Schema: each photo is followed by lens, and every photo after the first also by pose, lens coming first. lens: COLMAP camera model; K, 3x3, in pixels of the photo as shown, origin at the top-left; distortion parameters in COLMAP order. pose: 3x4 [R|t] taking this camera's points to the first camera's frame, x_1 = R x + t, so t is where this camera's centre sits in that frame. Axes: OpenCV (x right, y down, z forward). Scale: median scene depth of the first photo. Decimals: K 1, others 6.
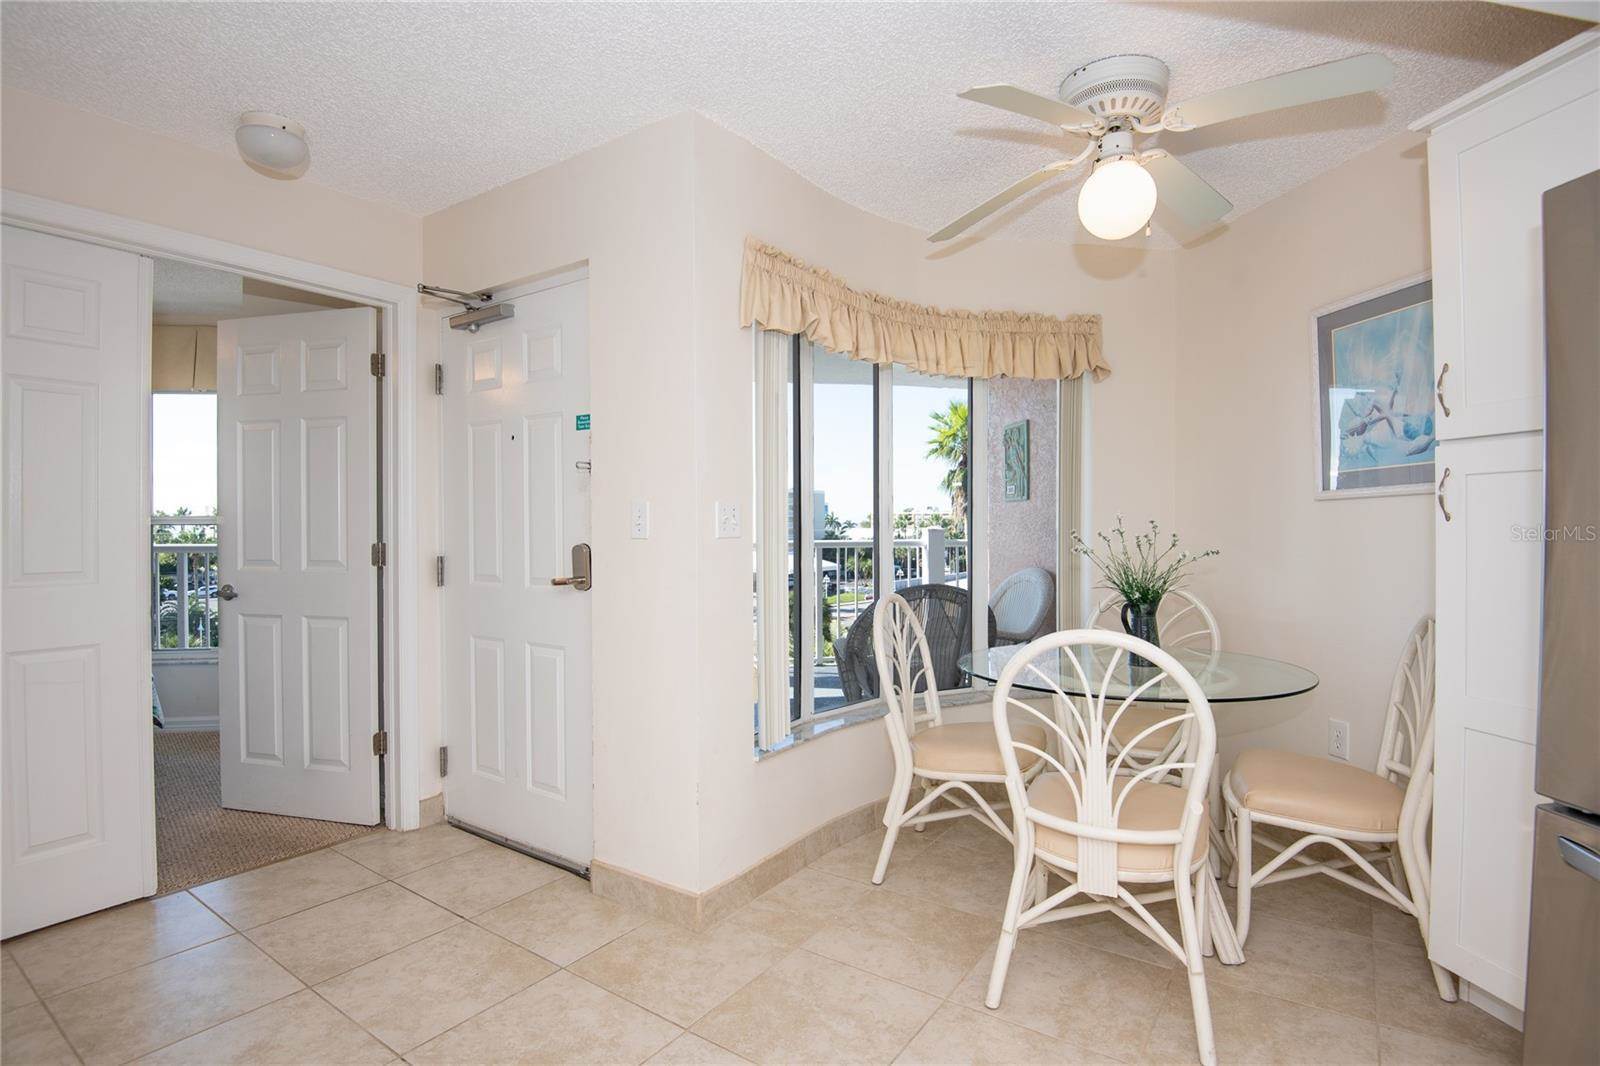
lens RADIAL K [[776.8, 0, 798.8], [0, 776.8, 527.7], [0, 0, 1]] dist [-0.017854, -0.017104]
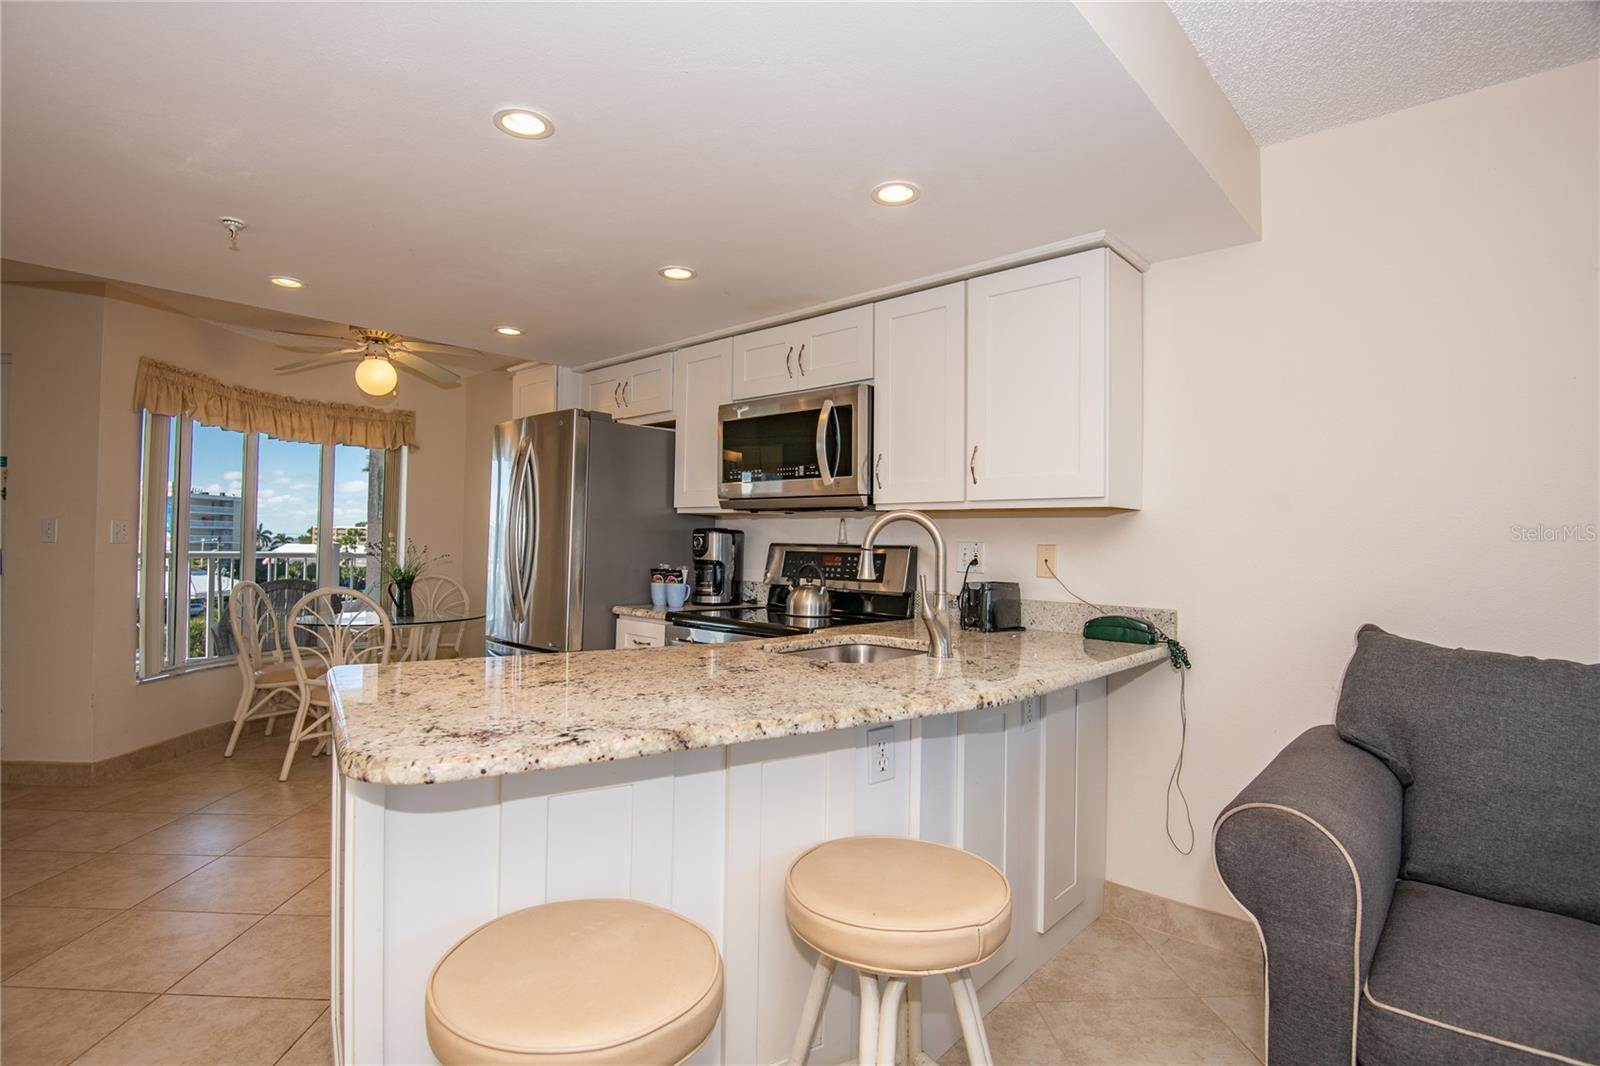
lens RADIAL K [[776.8, 0, 798.8], [0, 776.8, 527.7], [0, 0, 1]] dist [-0.017854, -0.017104]
pose [[0.791740, 0.028435, 0.610196, 0.056896], [-0.013525, 0.999487, -0.029027, 0.006354], [-0.610709, 0.014729, 0.791718, -0.960377]]
